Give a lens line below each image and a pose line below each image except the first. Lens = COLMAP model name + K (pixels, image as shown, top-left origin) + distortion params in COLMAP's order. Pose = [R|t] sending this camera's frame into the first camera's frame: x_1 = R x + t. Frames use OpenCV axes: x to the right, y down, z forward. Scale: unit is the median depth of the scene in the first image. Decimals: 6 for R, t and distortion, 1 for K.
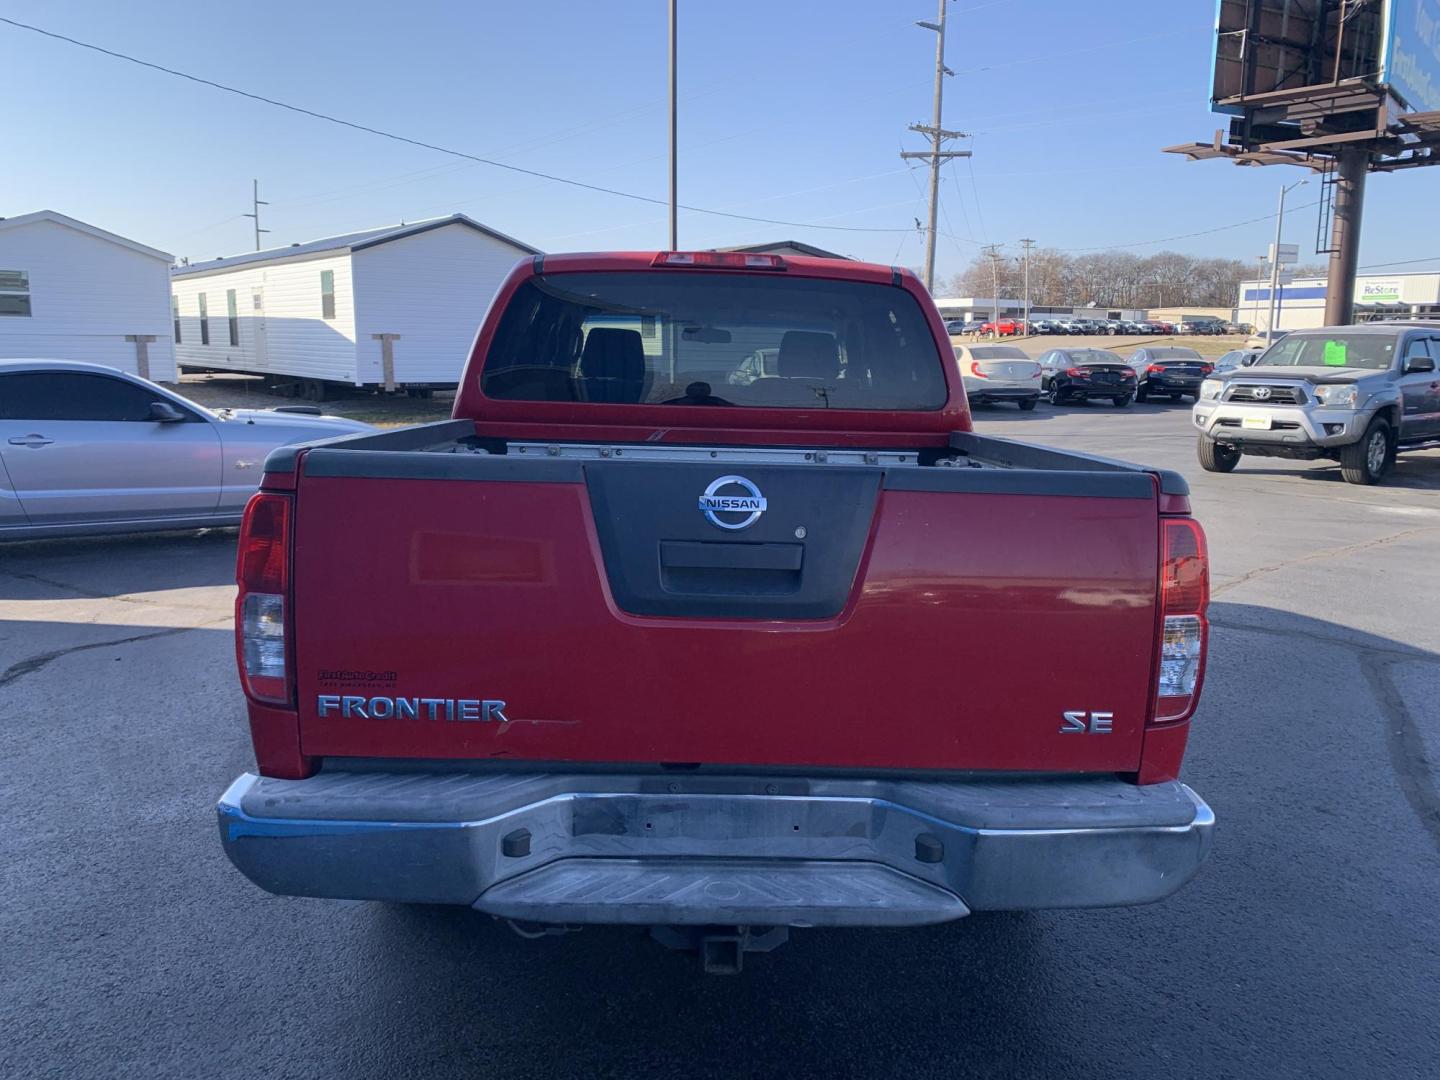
lens RADIAL K [[1060.7, 0, 720.0], [0, 1060.7, 540.0], [0, 0, 1]] dist [0.001227, -0.001530]
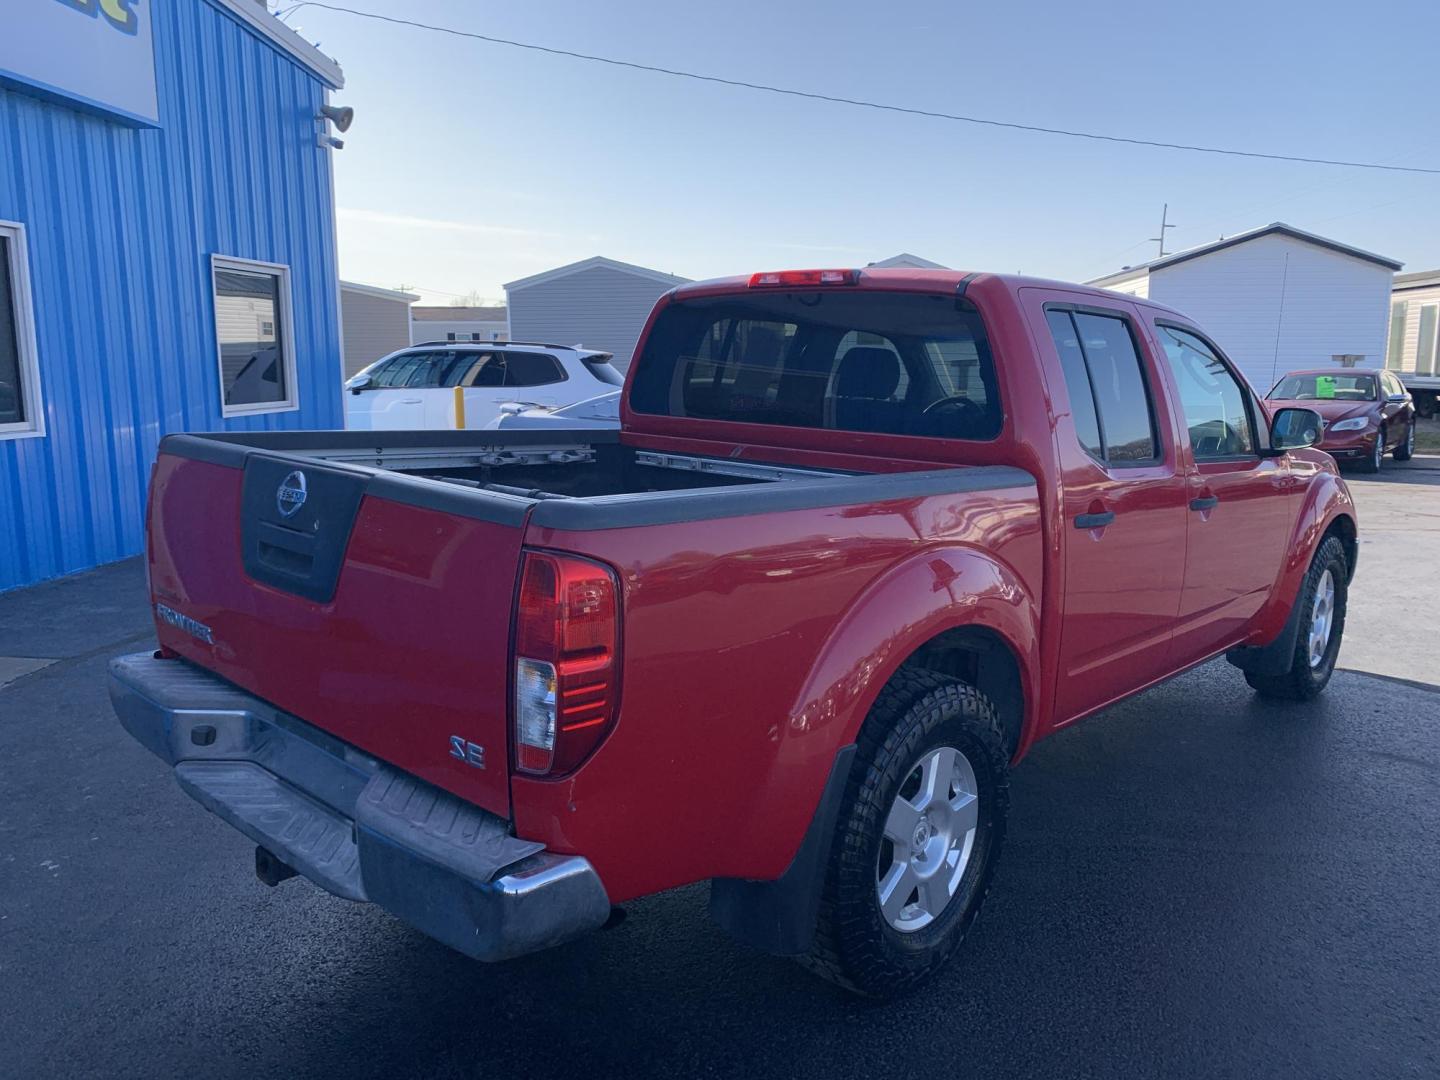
lens RADIAL K [[1060.7, 0, 720.0], [0, 1060.7, 540.0], [0, 0, 1]] dist [0.001227, -0.001530]
pose [[0.724850, 0.106329, -0.680651, 1.133663], [-0.120089, 0.992392, 0.027141, -0.070860], [0.678359, 0.062066, 0.732105, 0.435414]]
